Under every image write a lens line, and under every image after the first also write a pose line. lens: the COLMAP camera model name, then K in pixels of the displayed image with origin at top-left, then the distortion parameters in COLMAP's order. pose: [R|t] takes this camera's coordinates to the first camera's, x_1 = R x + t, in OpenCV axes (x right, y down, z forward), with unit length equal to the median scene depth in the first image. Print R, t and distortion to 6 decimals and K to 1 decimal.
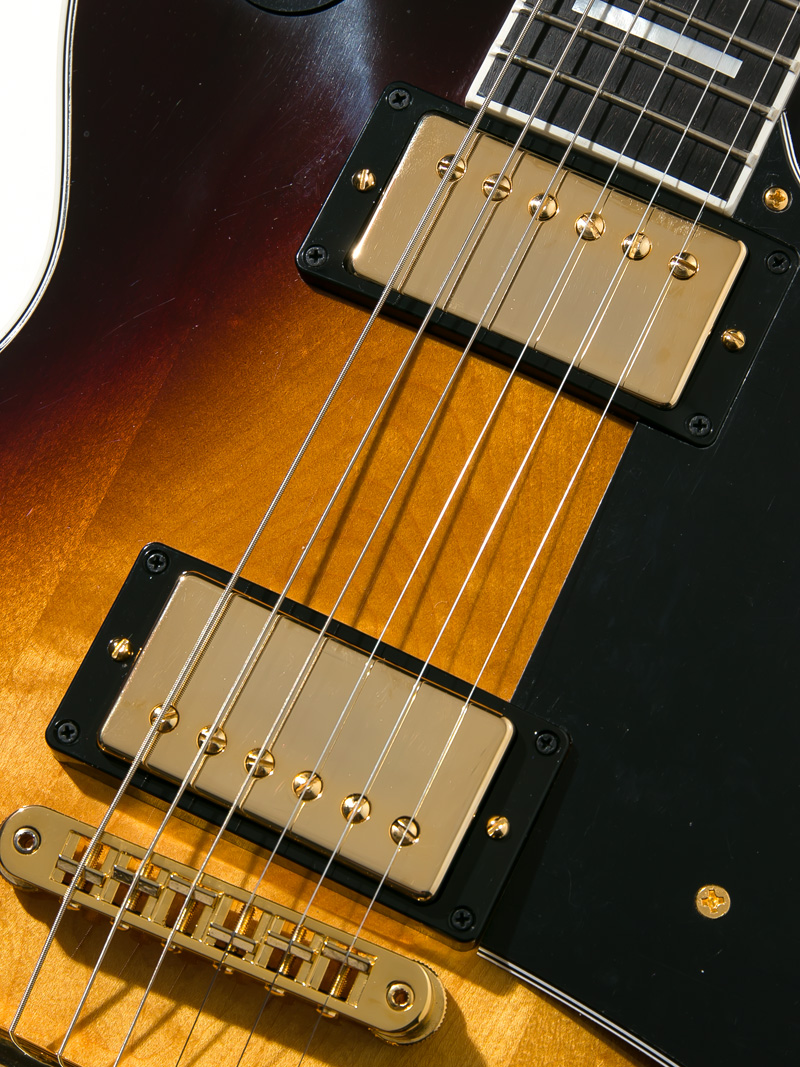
lens RADIAL K [[2981.9, 0, 400.0], [0, 2981.9, 533.5], [0, 0, 1]] dist [0.083170, 0.993062]
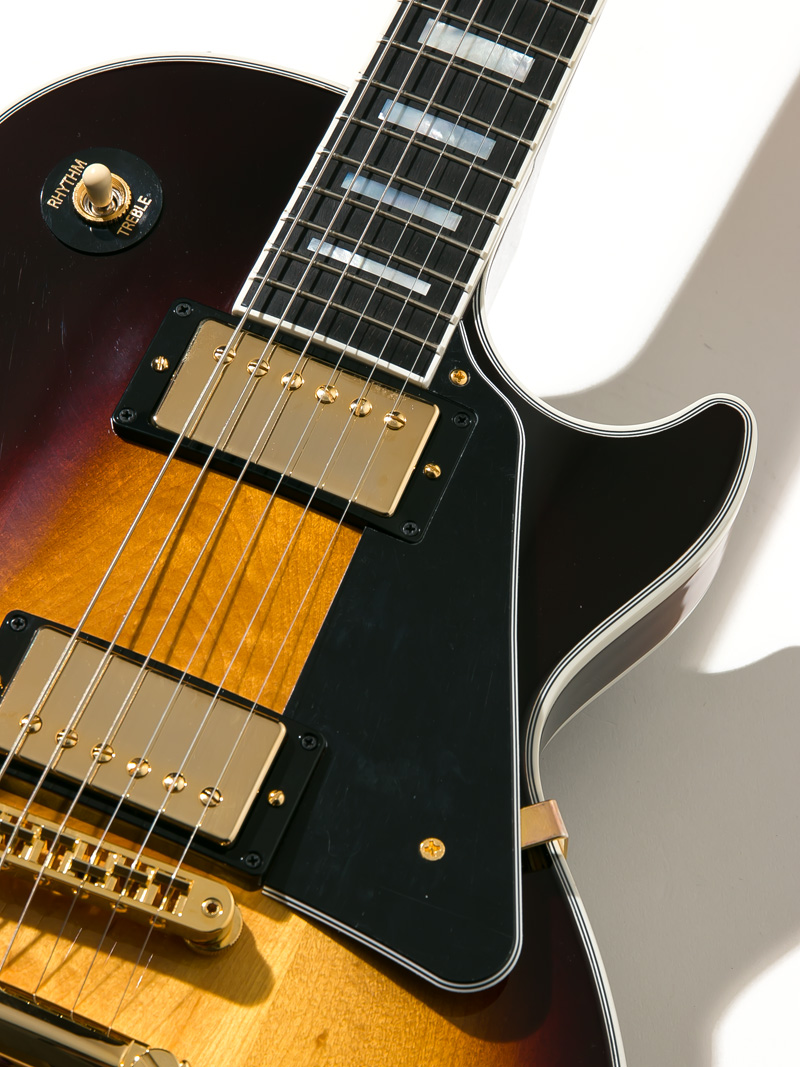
lens RADIAL K [[3879.0, 0, 400.0], [0, 3879.0, 533.5], [0, 0, 1]] dist [0.145080, 3.224016]
pose [[0.991484, 0.000126, 0.130225, -0.137361], [0.027690, 0.976929, -0.211764, 0.343693], [-0.127247, 0.213566, 0.968606, -0.733634]]
